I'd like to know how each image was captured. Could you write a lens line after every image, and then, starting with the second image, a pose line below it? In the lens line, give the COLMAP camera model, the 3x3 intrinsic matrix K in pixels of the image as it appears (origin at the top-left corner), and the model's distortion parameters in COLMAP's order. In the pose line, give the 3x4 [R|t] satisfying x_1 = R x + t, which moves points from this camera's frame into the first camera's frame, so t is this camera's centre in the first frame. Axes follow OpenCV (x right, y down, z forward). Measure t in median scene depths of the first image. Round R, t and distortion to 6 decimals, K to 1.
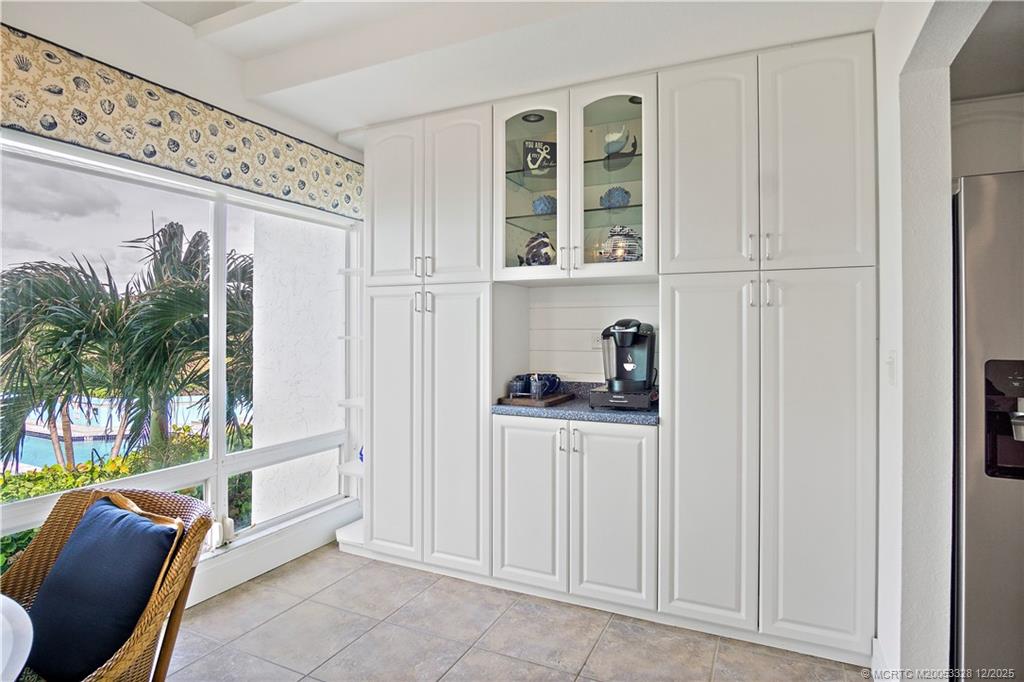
lens RADIAL K [[555.7, 0, 505.5], [0, 555.7, 334.7], [0, 0, 1]] dist [-0.032317, 0.009638]
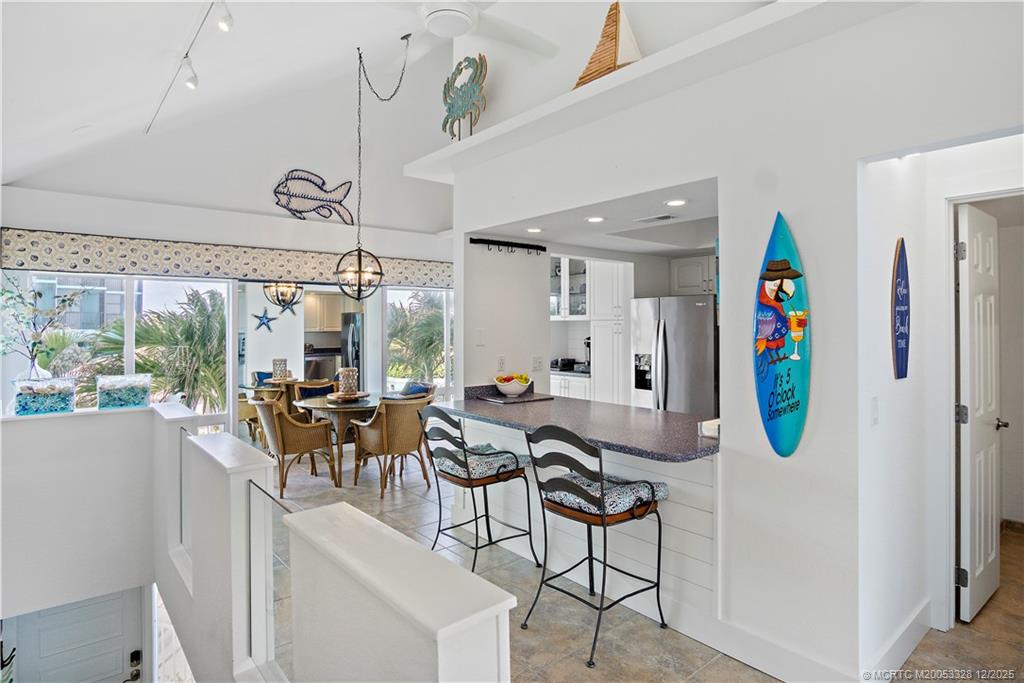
lens RADIAL K [[555.7, 0, 505.6], [0, 555.7, 316.4], [0, 0, 1]] dist [-0.032317, 0.009638]
pose [[0.908736, -0.011431, -0.417215, 0.859716], [0.002513, 0.999757, -0.021917, -0.059899], [0.417364, 0.018868, 0.908543, -1.323536]]
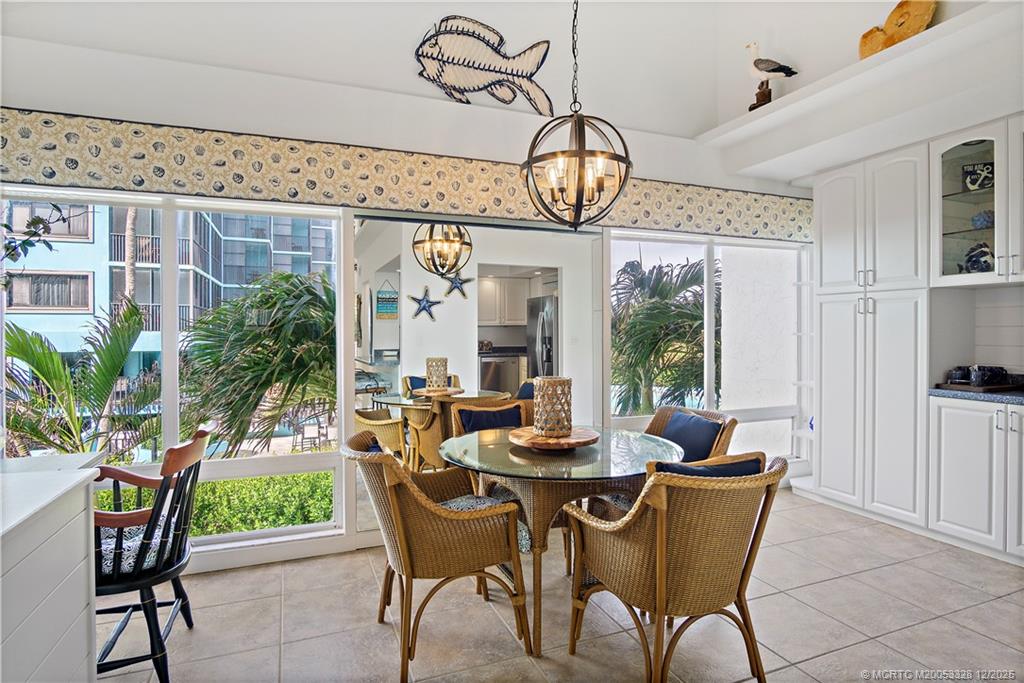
lens RADIAL K [[555.7, 0, 510.5], [0, 555.7, 331.5], [0, 0, 1]] dist [-0.032317, 0.009638]
pose [[0.739105, -0.001404, -0.673589, 0.101828], [-0.001574, 0.999991, -0.003812, 0.006625], [0.673589, 0.003878, 0.739096, -0.496594]]
